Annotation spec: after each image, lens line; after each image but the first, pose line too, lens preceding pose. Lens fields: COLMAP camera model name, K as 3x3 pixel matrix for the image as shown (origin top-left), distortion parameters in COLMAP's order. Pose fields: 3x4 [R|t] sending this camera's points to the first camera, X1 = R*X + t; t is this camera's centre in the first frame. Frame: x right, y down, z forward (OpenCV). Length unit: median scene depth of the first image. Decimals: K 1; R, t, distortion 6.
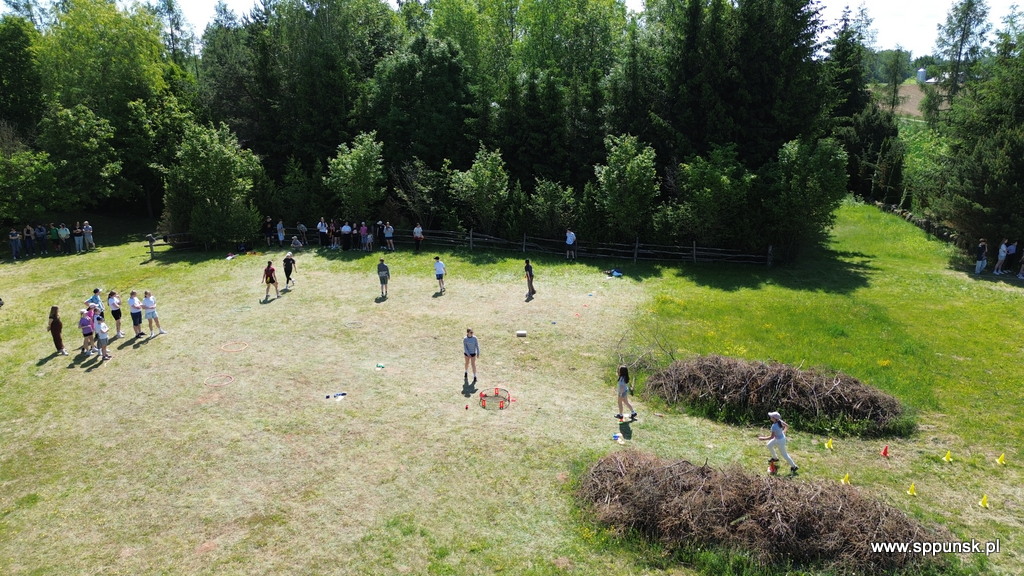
lens RADIAL K [[720.9, 0, 517.8], [0, 720.9, 286.3], [0, 0, 1]] dist [0.077244, -0.077947]
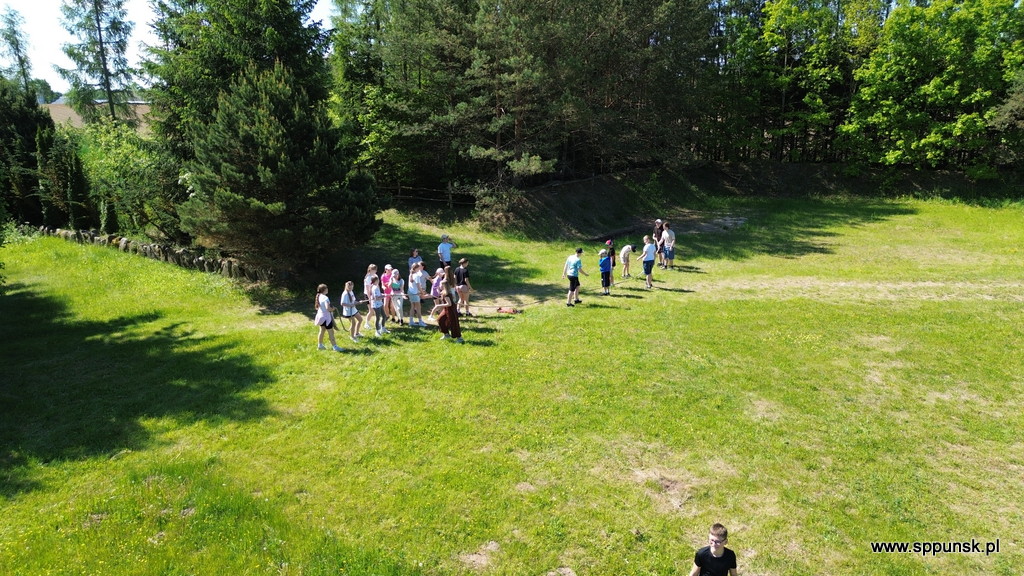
lens RADIAL K [[720.9, 0, 517.8], [0, 720.9, 286.3], [0, 0, 1]] dist [0.077244, -0.077947]
pose [[0.493287, -0.215077, 0.842858, 0.166995], [0.251580, 0.962816, 0.098449, -0.037294], [-0.832691, 0.163483, 0.529054, 0.396610]]
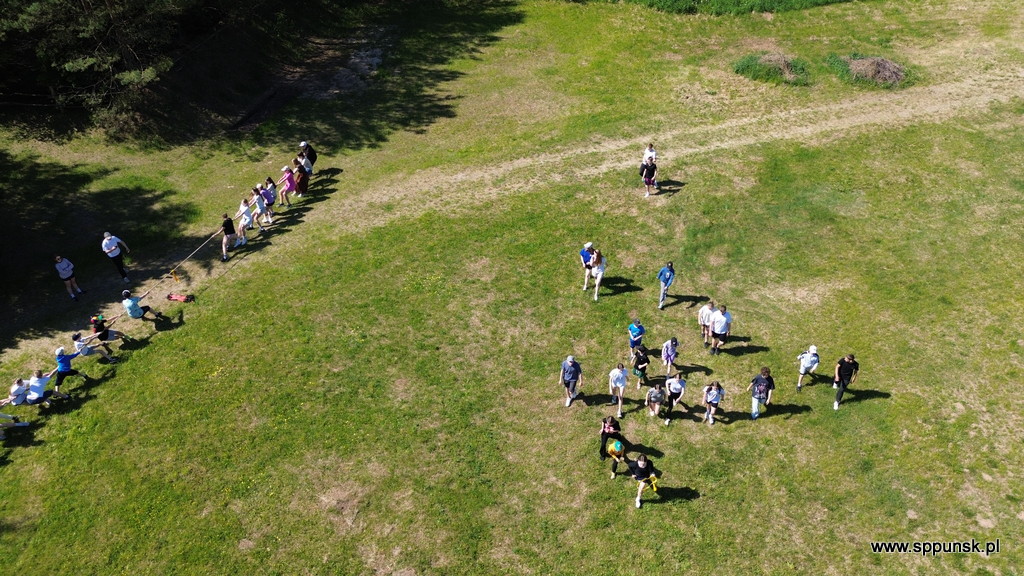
lens RADIAL K [[718.6, 0, 516.2], [0, 718.6, 288.4], [0, 0, 1]] dist [0.075132, -0.073885]
pose [[0.064951, -0.632035, 0.772213, 0.173139], [0.292339, 0.751946, 0.590859, -0.205081], [-0.954106, 0.187371, 0.233609, 0.307227]]
